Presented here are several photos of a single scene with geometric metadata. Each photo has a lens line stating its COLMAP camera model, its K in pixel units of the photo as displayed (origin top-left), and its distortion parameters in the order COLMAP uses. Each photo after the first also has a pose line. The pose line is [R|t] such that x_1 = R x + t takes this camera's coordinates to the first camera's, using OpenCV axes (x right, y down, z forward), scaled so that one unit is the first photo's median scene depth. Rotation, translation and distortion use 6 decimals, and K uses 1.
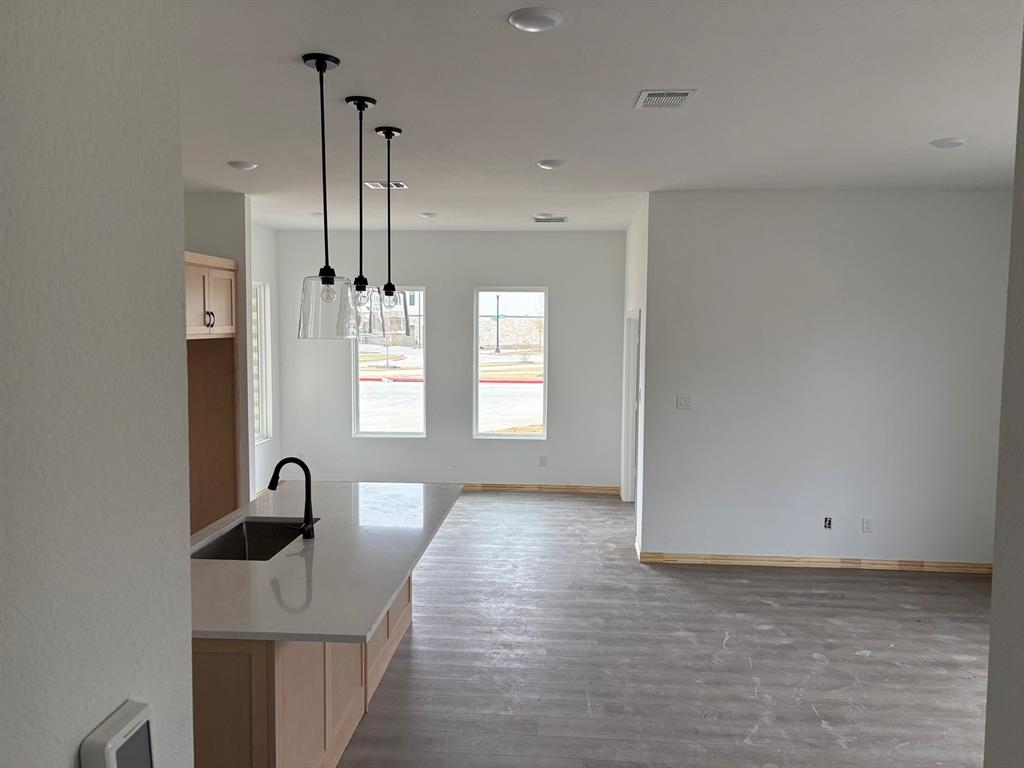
lens RADIAL K [[774.5, 0, 512.0], [0, 774.5, 384.0], [0, 0, 1]] dist [0.038381, -0.039374]
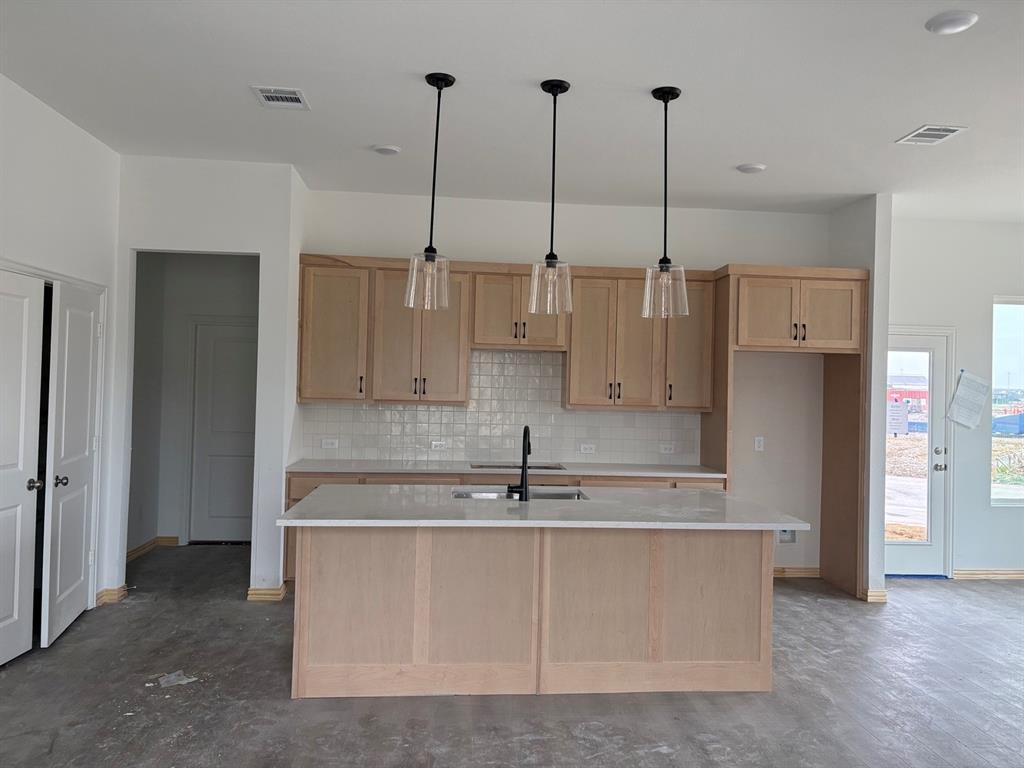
lens RADIAL K [[772.2, 0, 521.6], [0, 772.2, 380.2], [0, 0, 1]] dist [0.044210, -0.048098]
pose [[0.147699, -0.010860, -0.988973, 0.526314], [-0.104310, 0.994192, -0.026495, 0.038800], [0.983516, 0.107073, 0.145708, 0.538817]]
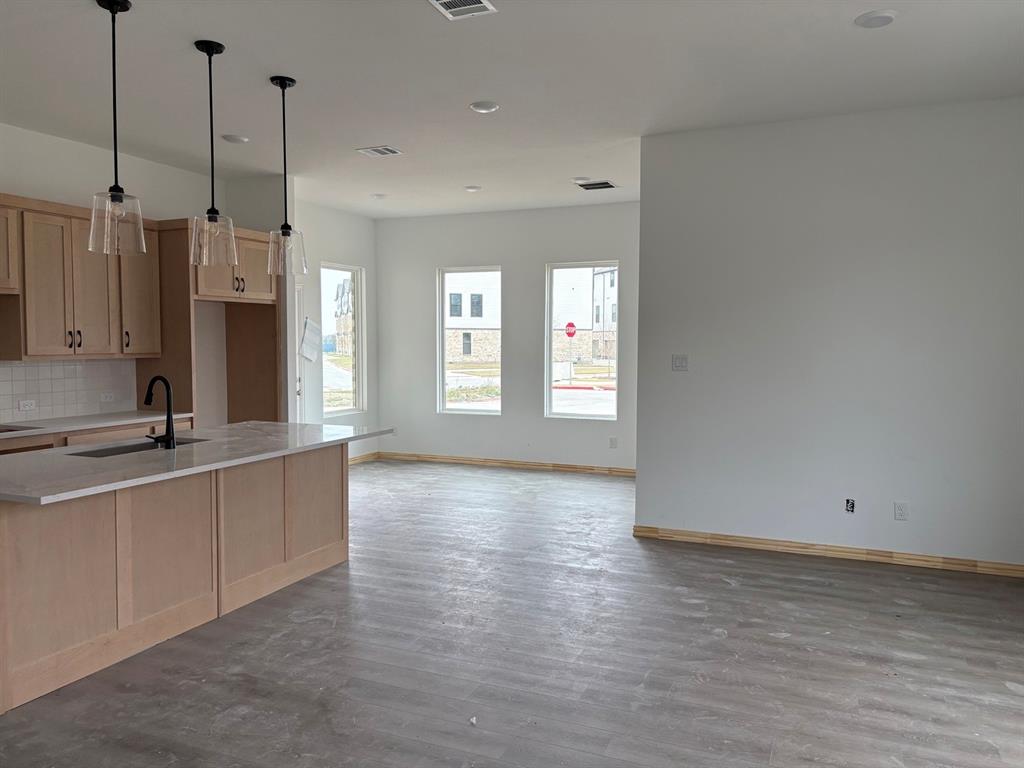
lens RADIAL K [[774.5, 0, 512.0], [0, 774.5, 384.0], [0, 0, 1]] dist [0.038381, -0.039374]
pose [[0.941438, 0.012521, -0.336954, 0.369358], [-0.021986, 0.999463, -0.024290, 0.080416], [0.336469, 0.030276, 0.941208, 0.080483]]
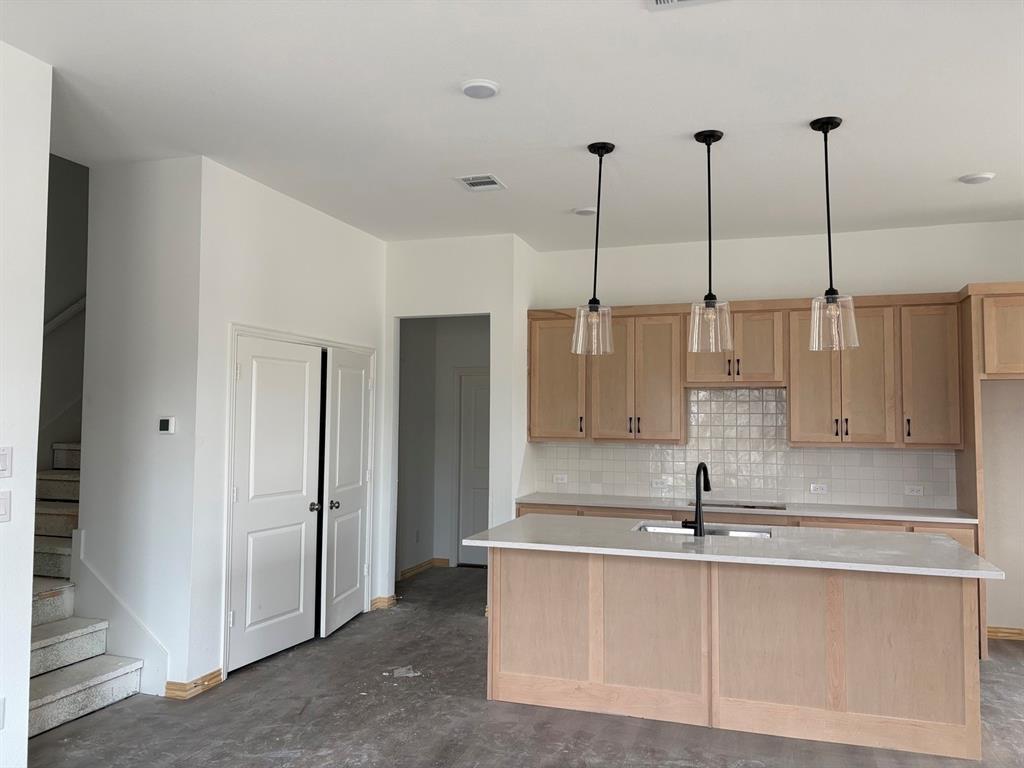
lens RADIAL K [[774.5, 0, 512.0], [0, 774.5, 384.0], [0, 0, 1]] dist [0.038381, -0.039374]
pose [[-0.259979, -0.056201, -0.963977, 0.581541], [-0.087603, 0.995561, -0.034416, 0.028776], [0.961632, 0.075500, -0.263749, 0.668263]]
